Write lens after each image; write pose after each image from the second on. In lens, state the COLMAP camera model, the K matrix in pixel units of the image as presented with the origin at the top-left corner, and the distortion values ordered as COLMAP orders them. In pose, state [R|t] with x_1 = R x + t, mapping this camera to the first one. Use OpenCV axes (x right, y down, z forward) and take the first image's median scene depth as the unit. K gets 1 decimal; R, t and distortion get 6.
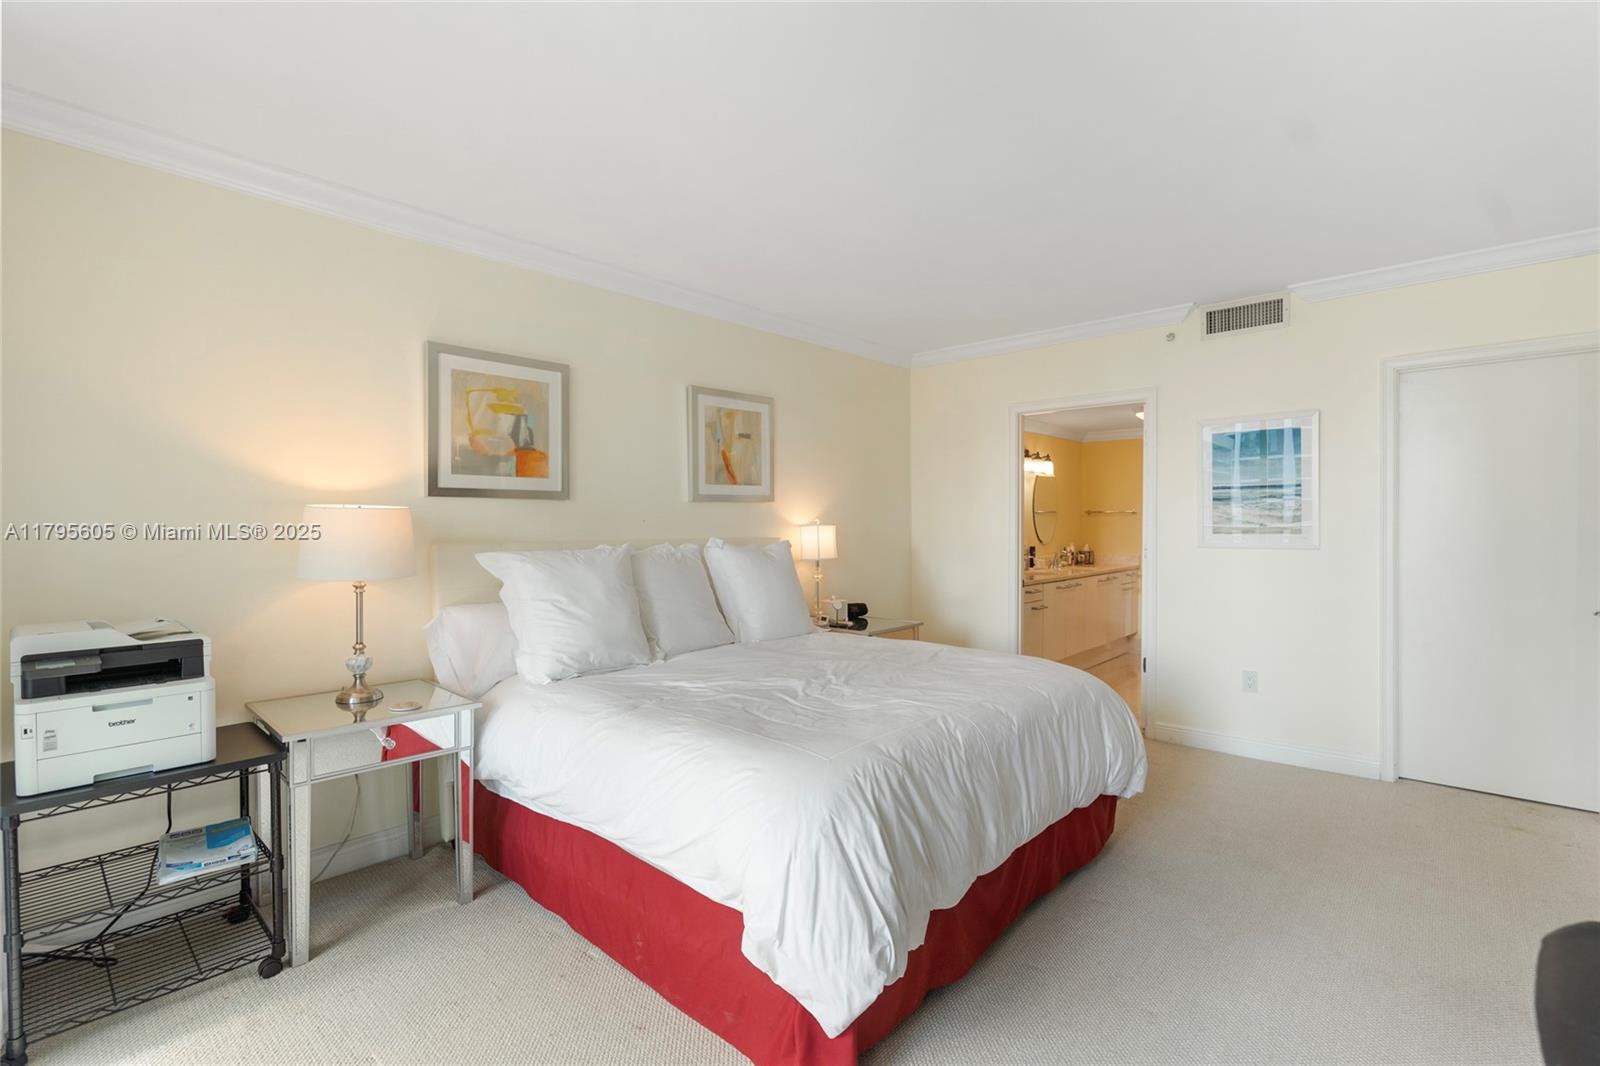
lens RADIAL K [[723.6, 0, 794.8], [0, 723.6, 524.2], [0, 0, 1]] dist [-0.005182, 0.002475]
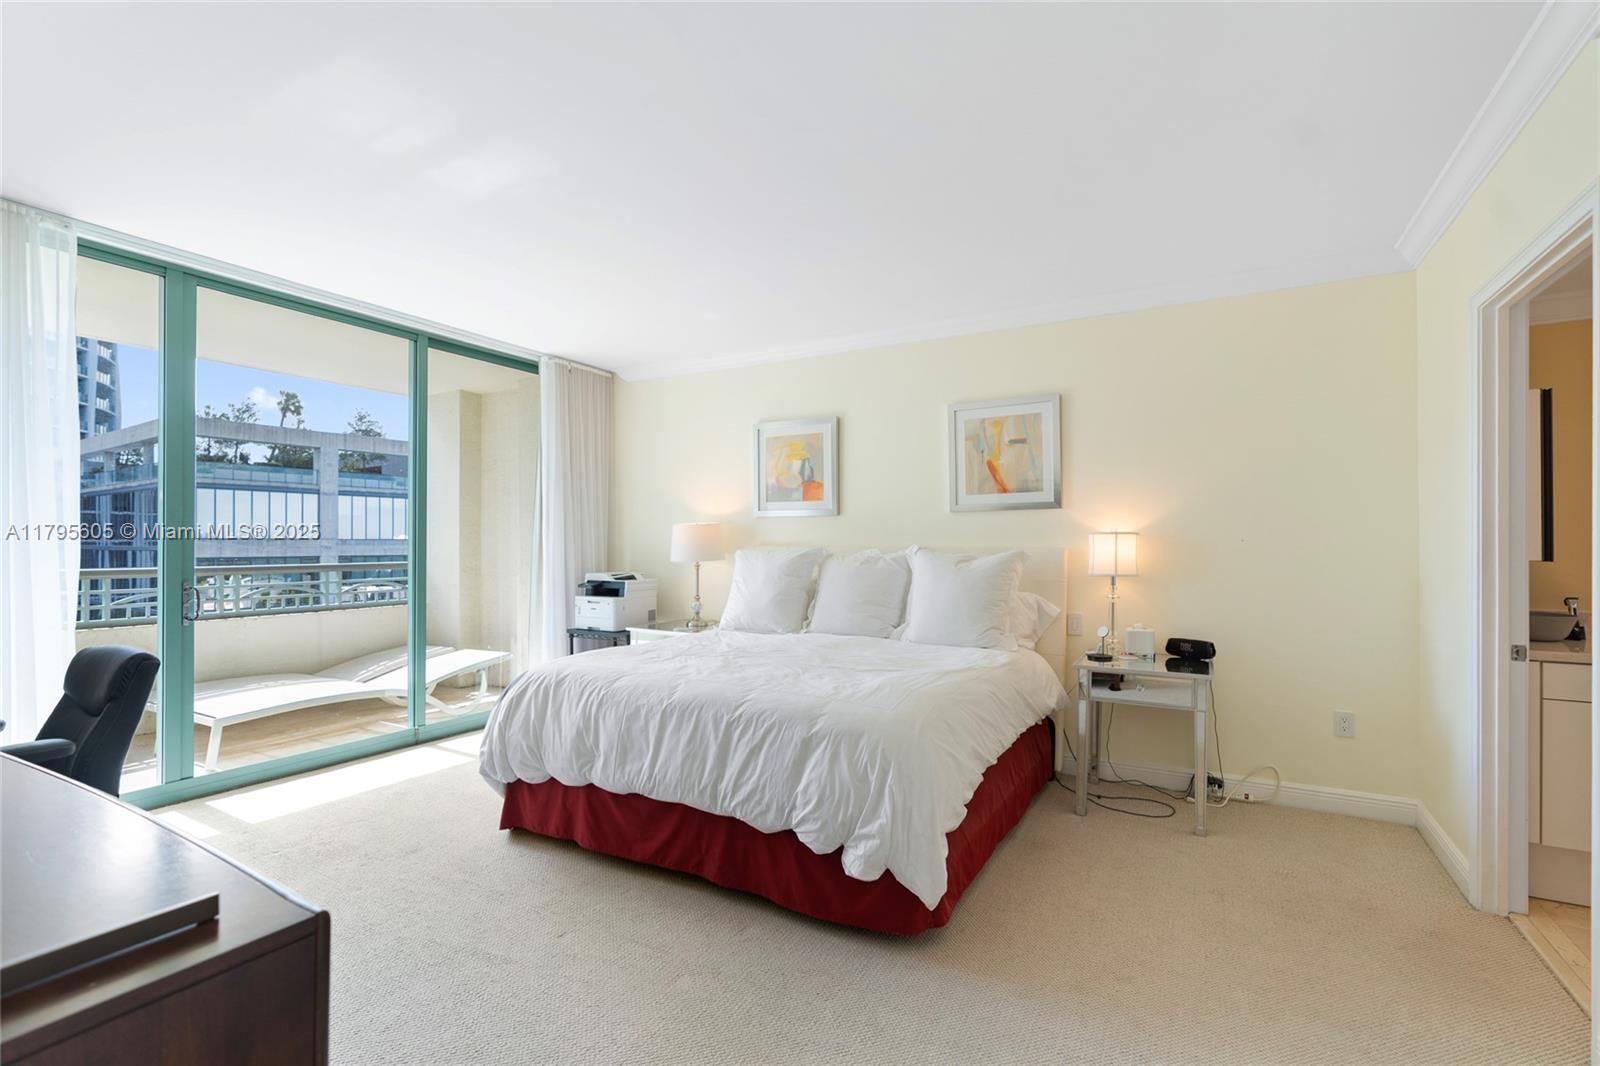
lens RADIAL K [[723.6, 0, 794.3], [0, 723.6, 542.5], [0, 0, 1]] dist [-0.005182, 0.002475]
pose [[0.240612, 0.003965, -0.970613, 0.814448], [-0.004770, 0.999984, 0.002903, 0.011455], [0.970610, 0.003931, 0.240627, 0.493130]]
